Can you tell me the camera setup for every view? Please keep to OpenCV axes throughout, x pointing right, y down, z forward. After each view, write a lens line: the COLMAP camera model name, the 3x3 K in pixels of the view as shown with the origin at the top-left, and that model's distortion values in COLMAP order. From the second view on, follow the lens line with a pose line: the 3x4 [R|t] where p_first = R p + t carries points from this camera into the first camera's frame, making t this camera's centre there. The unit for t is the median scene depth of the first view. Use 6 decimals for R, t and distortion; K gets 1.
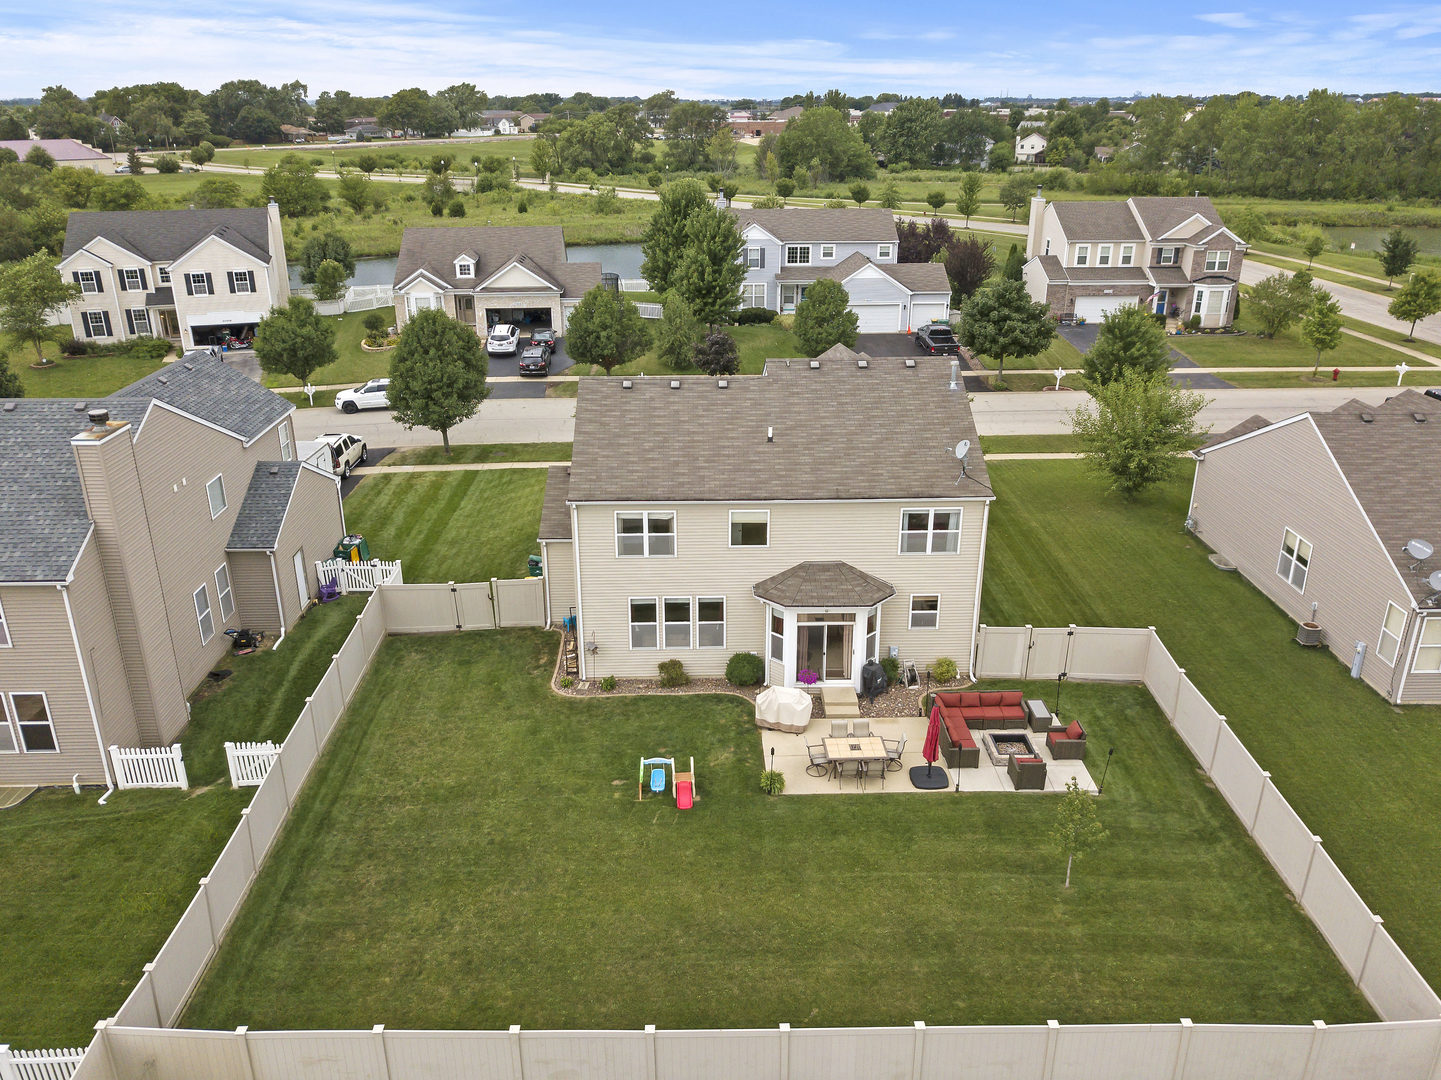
lens RADIAL K [[1098.7, 0, 725.6], [0, 1098.7, 539.1], [0, 0, 1]] dist [0.011885, -0.014261]
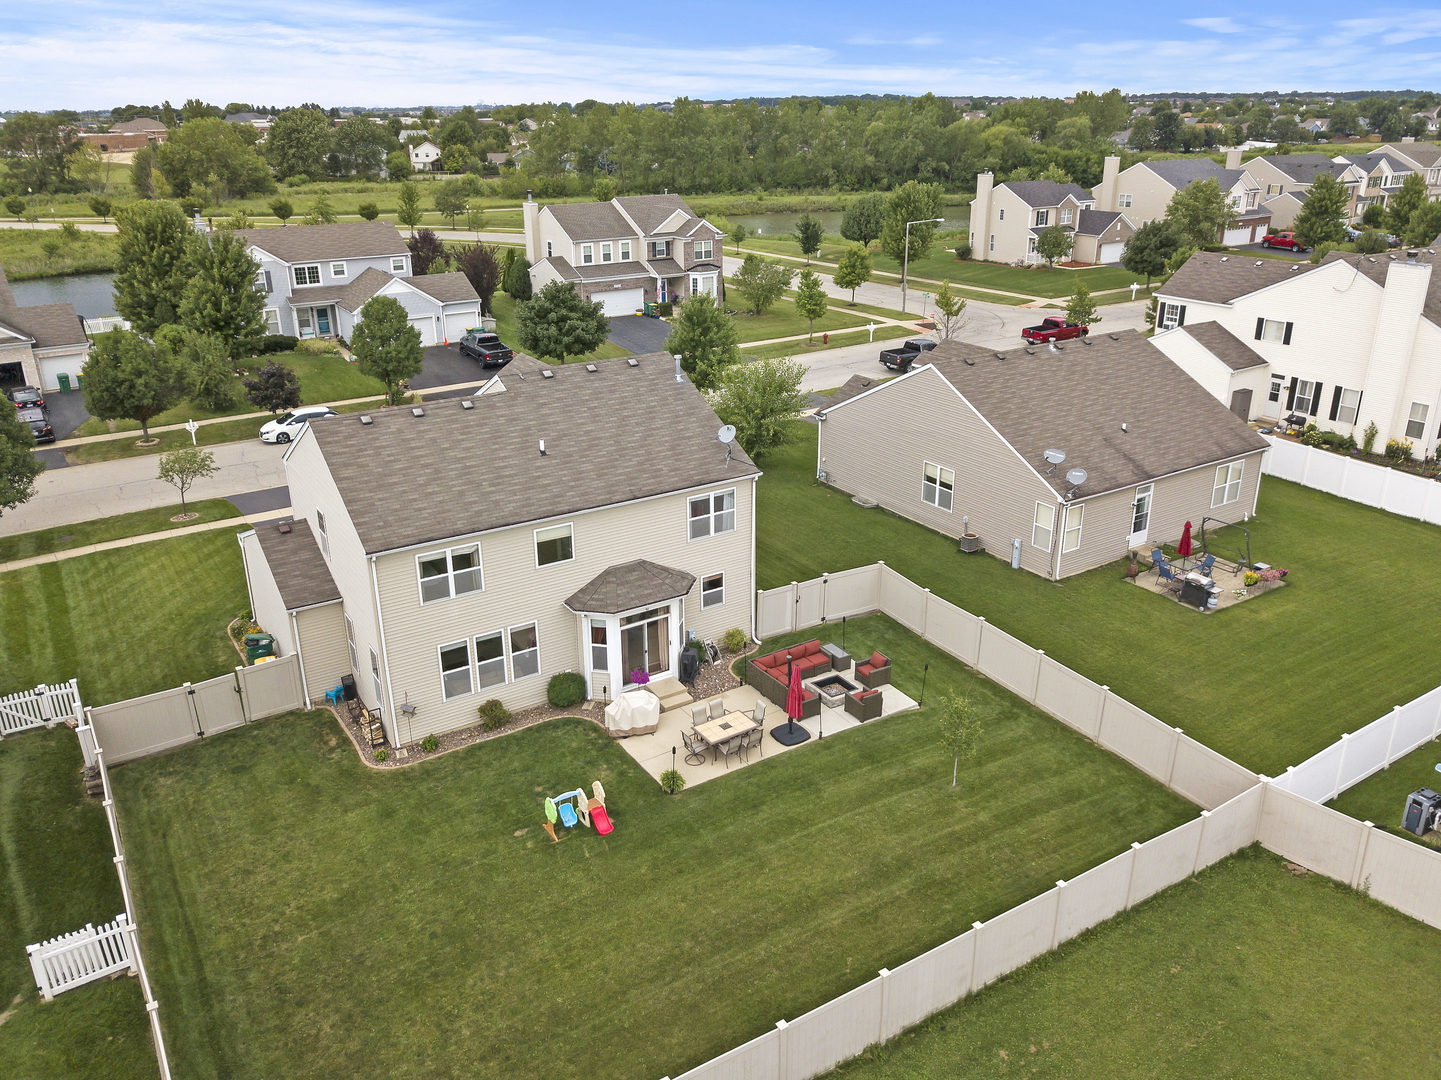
lens RADIAL K [[1098.7, 0, 725.2], [0, 1098.7, 535.2], [0, 0, 1]] dist [0.011885, -0.014261]
pose [[0.857618, -0.193428, 0.476527, -0.293506], [0.198188, 0.979313, 0.040831, -0.026370], [-0.474567, 0.059425, 0.878211, 0.064693]]
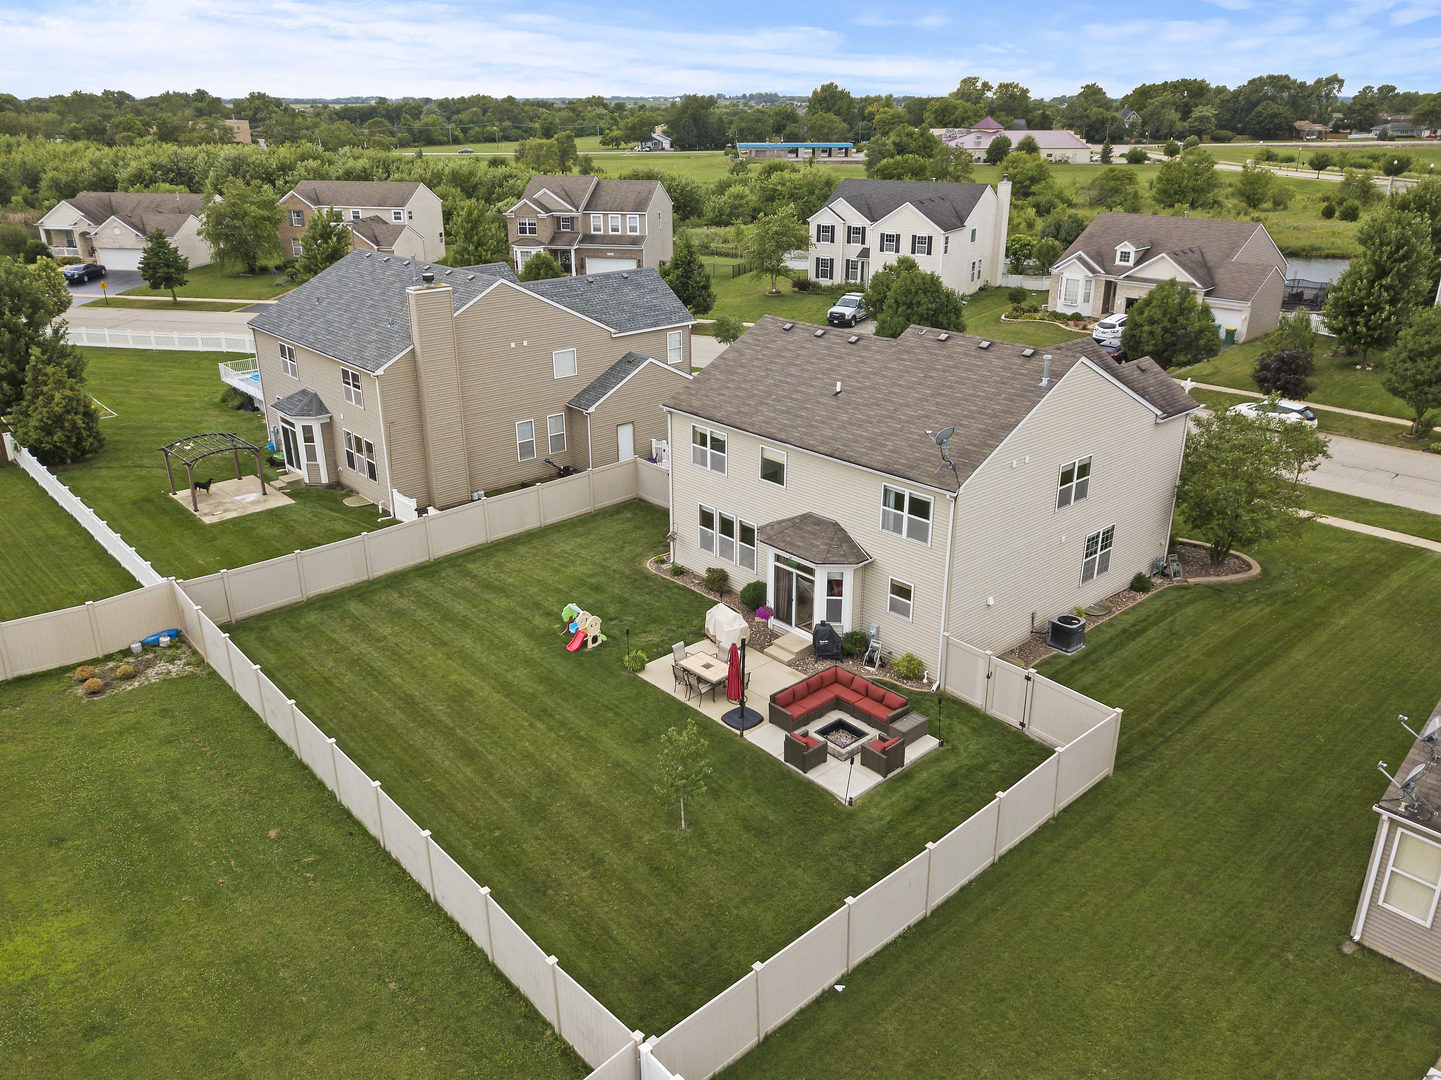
lens RADIAL K [[1098.7, 0, 723.7], [0, 1098.7, 545.6], [0, 0, 1]] dist [0.011885, -0.014261]
pose [[0.648920, 0.286968, -0.704664, 0.727571], [-0.282176, 0.950869, 0.127379, -0.055452], [0.706597, 0.116180, 0.698014, 0.210924]]
